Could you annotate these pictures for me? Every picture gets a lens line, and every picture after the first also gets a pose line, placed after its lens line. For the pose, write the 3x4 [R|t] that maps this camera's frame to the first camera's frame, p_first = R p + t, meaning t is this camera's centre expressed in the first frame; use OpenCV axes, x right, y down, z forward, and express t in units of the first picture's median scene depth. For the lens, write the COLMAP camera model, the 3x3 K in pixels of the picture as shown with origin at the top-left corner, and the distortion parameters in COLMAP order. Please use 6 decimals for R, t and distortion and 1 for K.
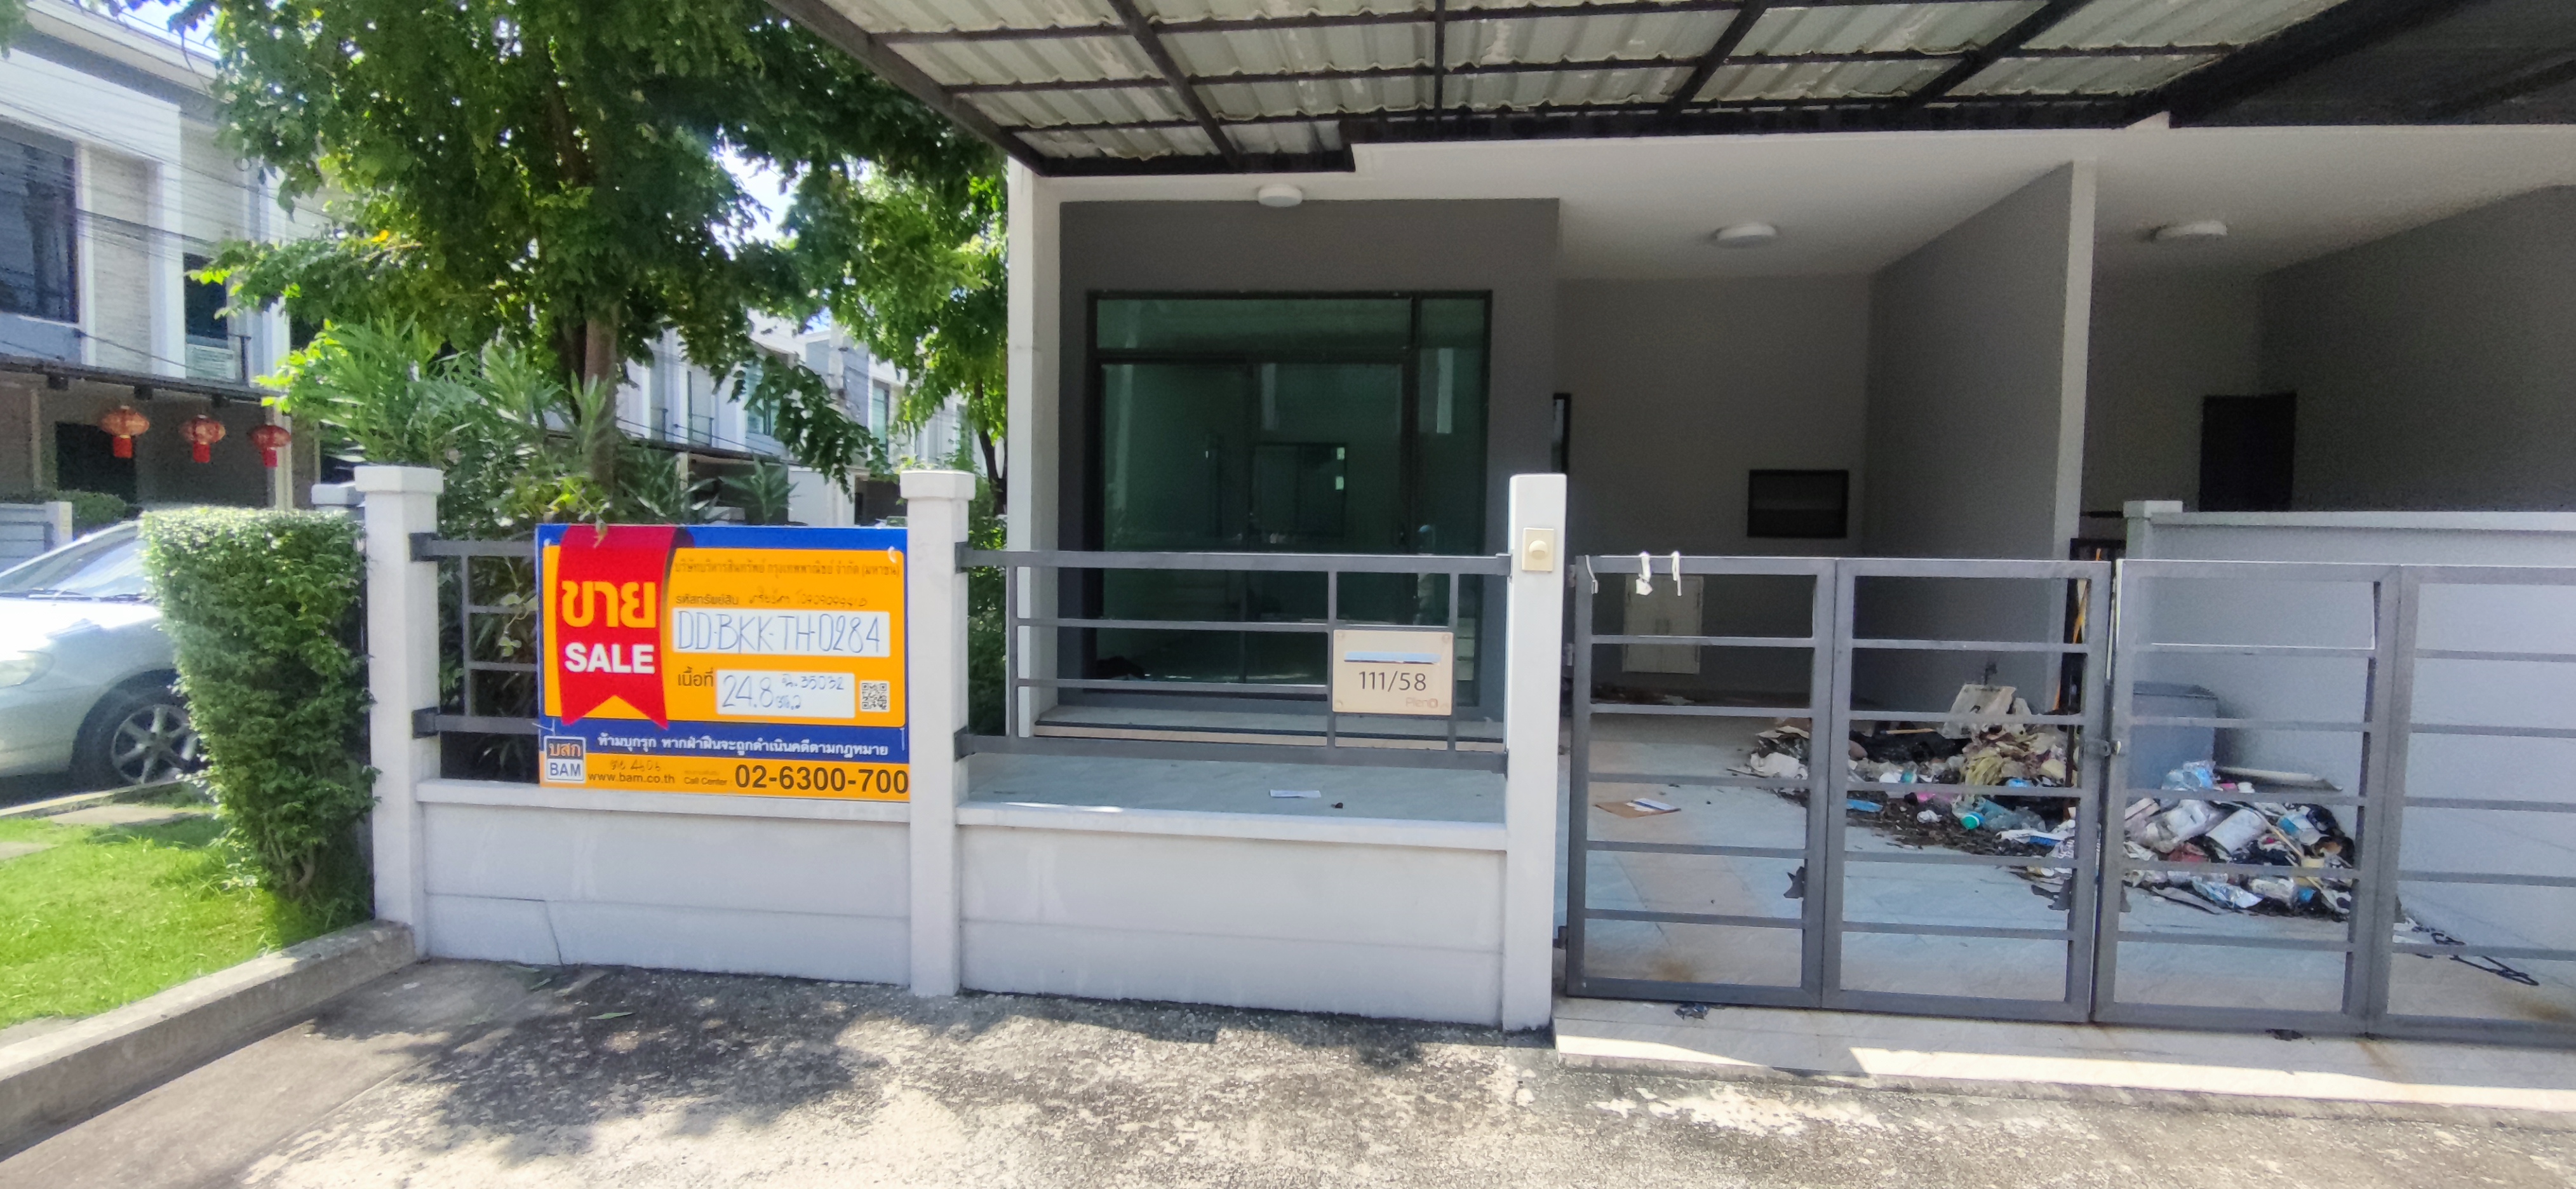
lens RADIAL K [[1149.5, 0, 1285.1], [0, 1149.5, 588.9], [0, 0, 1]] dist [0.002678, -0.010313]
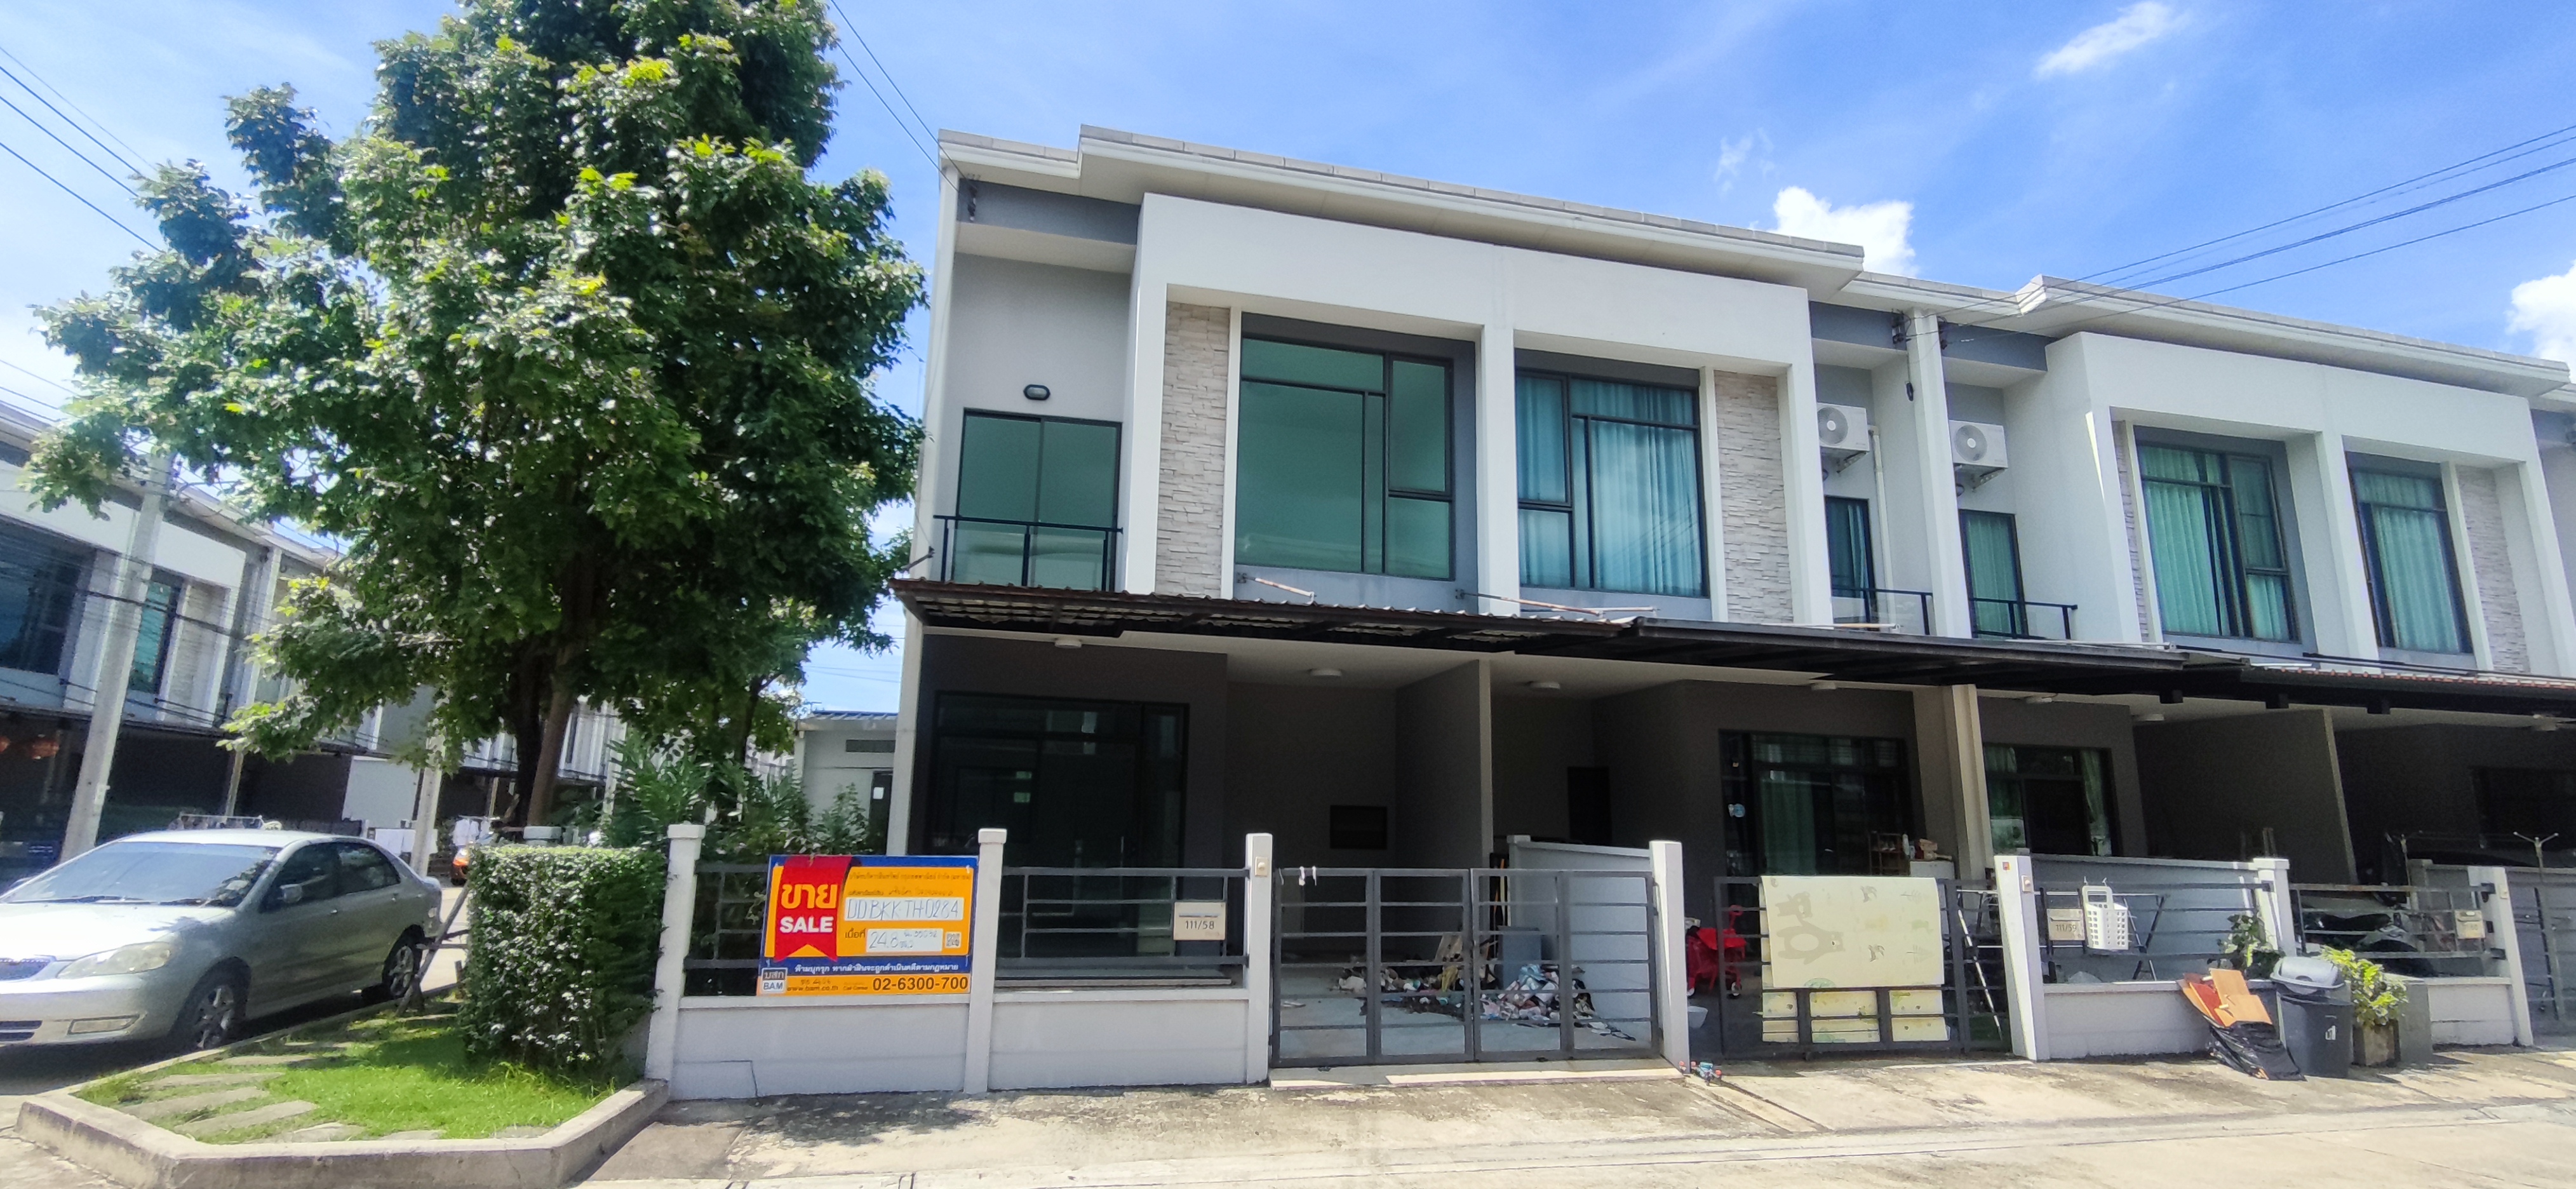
lens RADIAL K [[1158.3, 0, 1256.6], [0, 1158.3, 603.6], [0, 0, 1]] dist [0.008235, -0.006950]
pose [[0.945412, 0.067129, 0.318889, -0.533243], [0.010405, 0.971836, -0.235427, 0.001987], [-0.325712, 0.225893, 0.918087, -1.202100]]
